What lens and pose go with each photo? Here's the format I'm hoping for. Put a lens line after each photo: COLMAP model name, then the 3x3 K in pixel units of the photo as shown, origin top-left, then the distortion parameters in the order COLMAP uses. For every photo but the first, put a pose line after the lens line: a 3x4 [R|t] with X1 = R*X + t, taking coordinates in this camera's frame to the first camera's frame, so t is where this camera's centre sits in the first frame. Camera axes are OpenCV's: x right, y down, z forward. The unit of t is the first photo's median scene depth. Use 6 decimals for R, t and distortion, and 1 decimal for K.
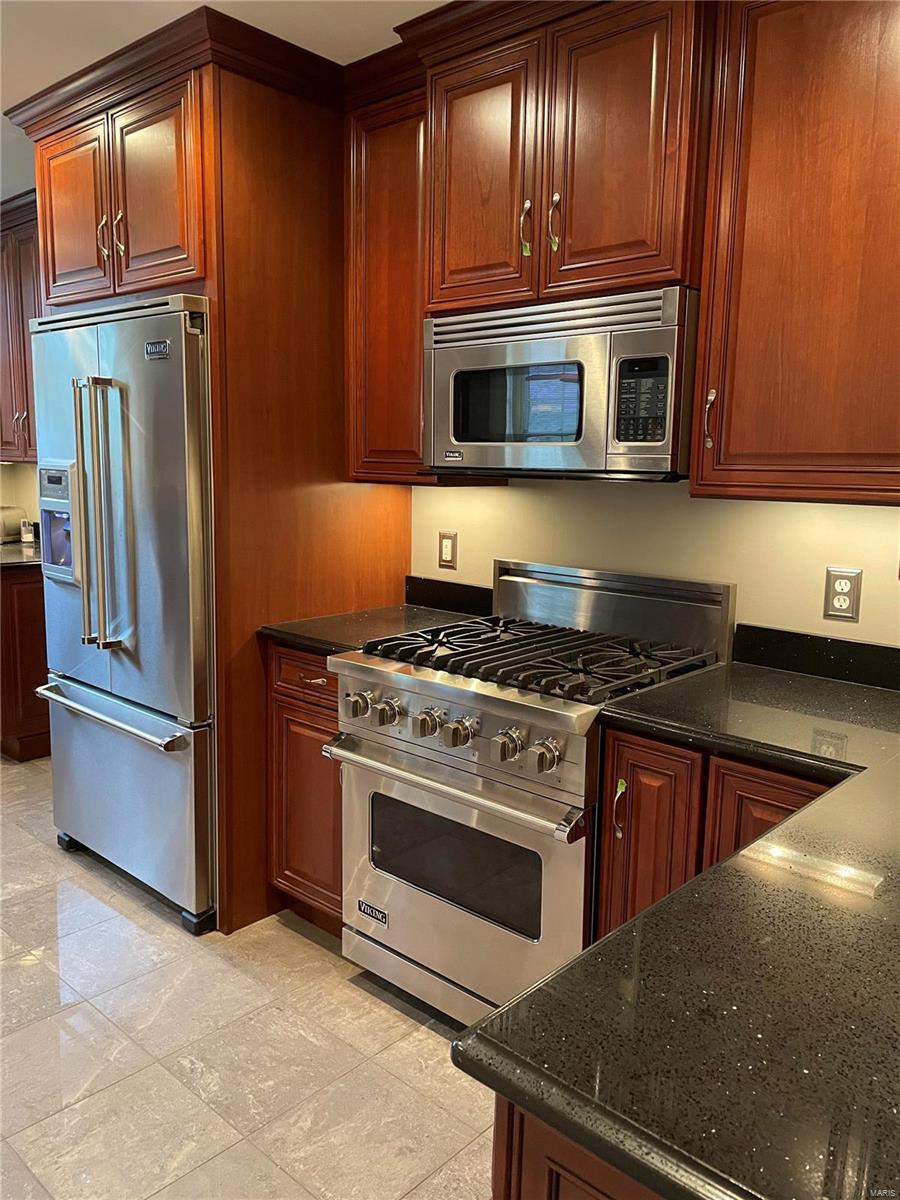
lens RADIAL K [[898.7, 0, 449.8], [0, 898.7, 586.6], [0, 0, 1]] dist [0.100479, -0.132819]
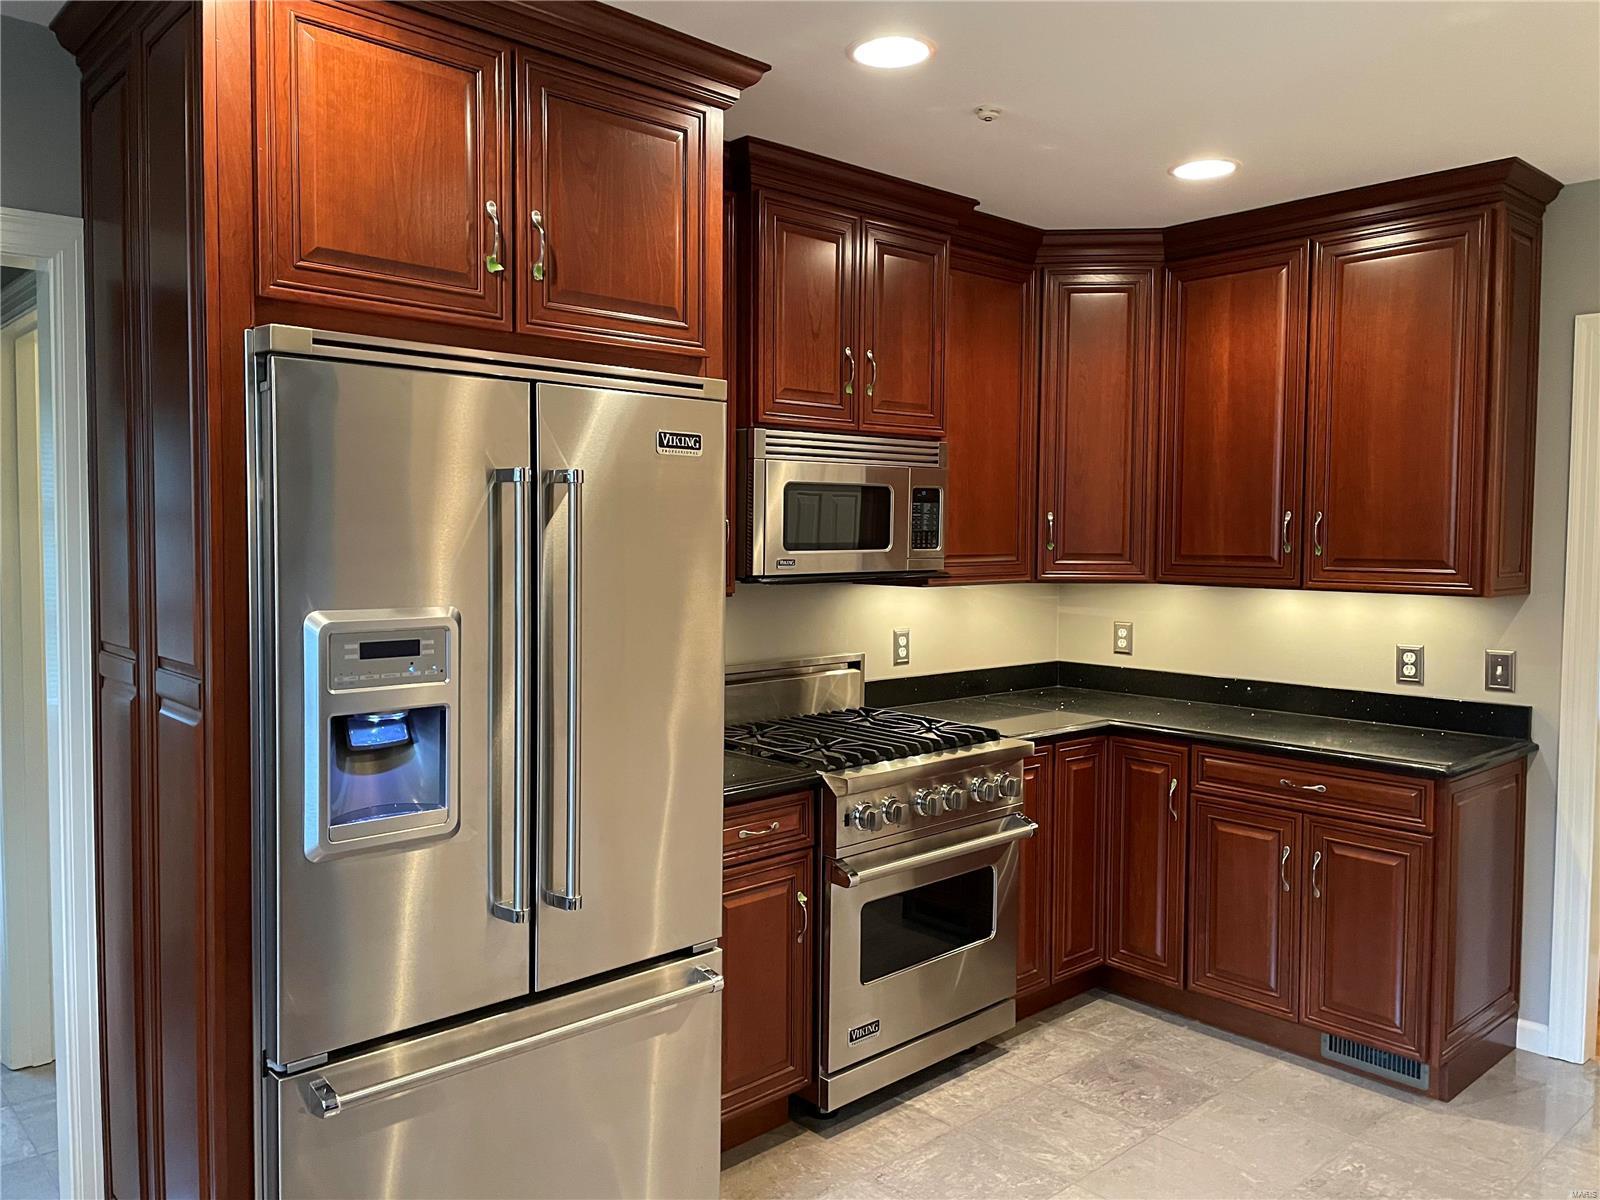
lens RADIAL K [[1198.3, 0, 798.4], [0, 1198.3, 588.6], [0, 0, 1]] dist [0.100479, -0.132819]
pose [[0.084593, -0.067752, 0.994110, -1.412746], [0.141377, 0.988408, 0.055333, -0.203188], [-0.986335, 0.135863, 0.093191, 0.920769]]
